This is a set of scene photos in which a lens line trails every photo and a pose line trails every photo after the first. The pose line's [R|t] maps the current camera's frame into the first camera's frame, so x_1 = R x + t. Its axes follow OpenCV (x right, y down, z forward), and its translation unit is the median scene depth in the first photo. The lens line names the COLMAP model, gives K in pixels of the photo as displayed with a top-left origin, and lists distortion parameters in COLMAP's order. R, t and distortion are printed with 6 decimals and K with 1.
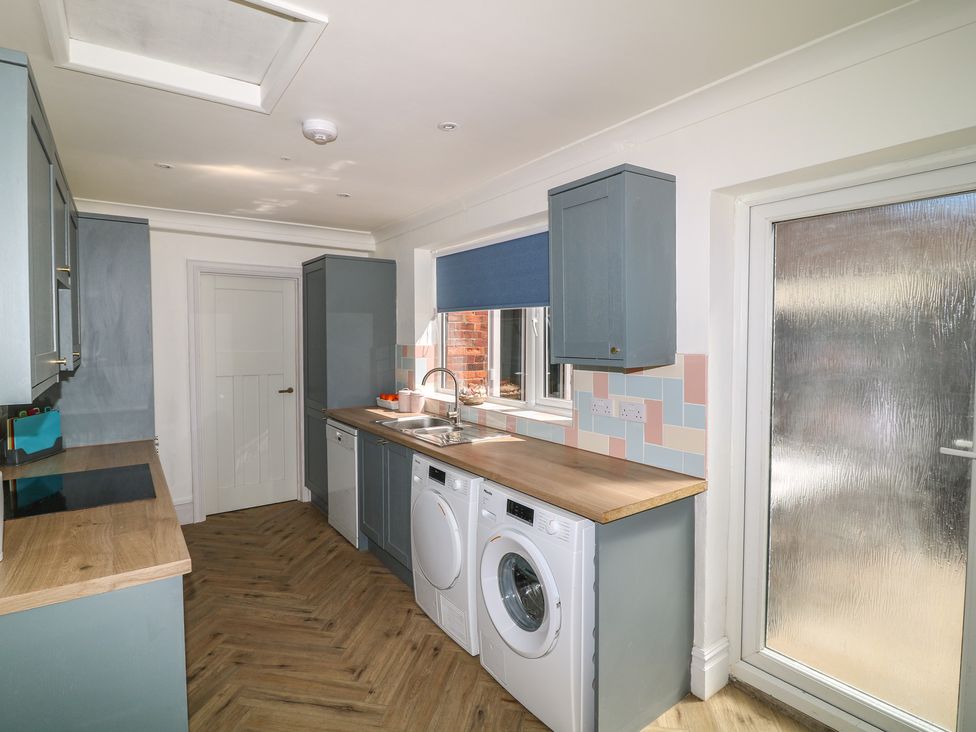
lens RADIAL K [[517.6, 0, 485.6], [0, 517.6, 362.3], [0, 0, 1]] dist [0.002279, -0.001423]
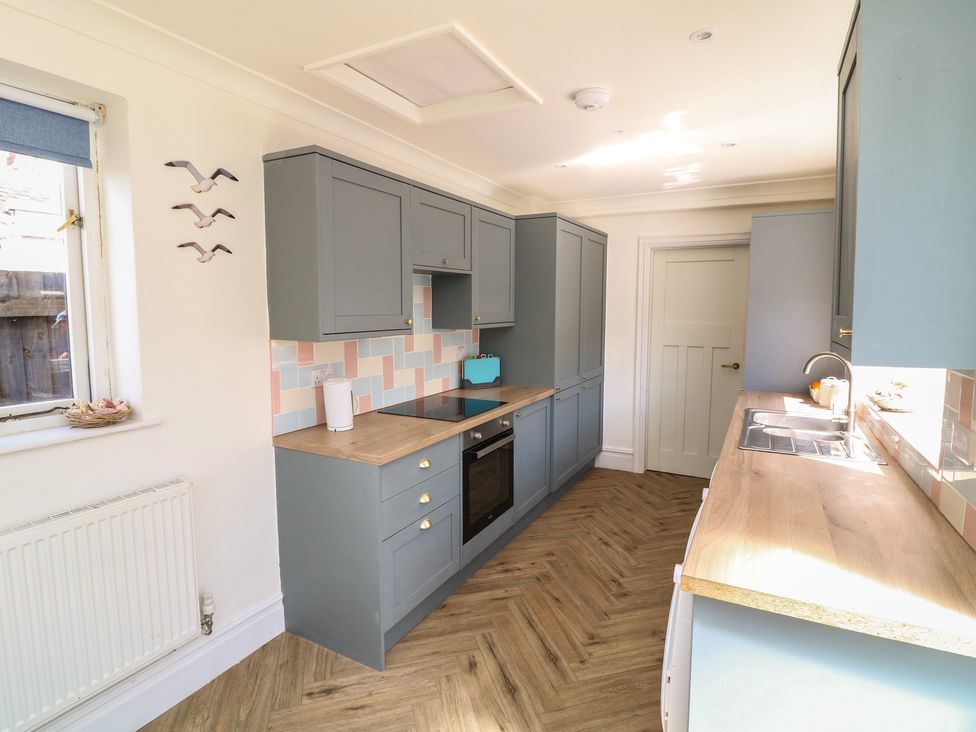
lens RADIAL K [[517.6, 0, 489.1], [0, 517.6, 358.9], [0, 0, 1]] dist [0.002279, -0.001423]
pose [[0.451187, 0.088861, -0.887994, 0.468180], [-0.049686, 0.995988, 0.074423, -0.011430], [0.891045, 0.010542, 0.453792, 0.331003]]
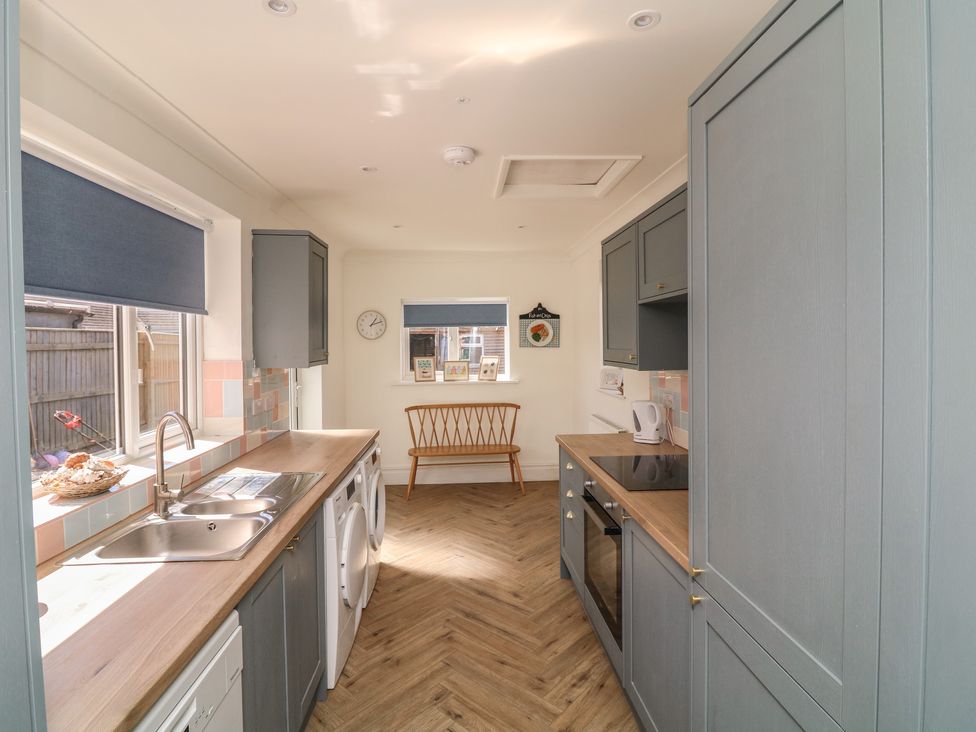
lens RADIAL K [[517.6, 0, 489.2], [0, 517.6, 361.3], [0, 0, 1]] dist [0.002279, -0.001423]
pose [[-0.851481, -0.010212, 0.524286, -0.853177], [0.038785, 0.995845, 0.082388, -0.091778], [-0.522949, 0.090486, -0.847548, 1.730204]]
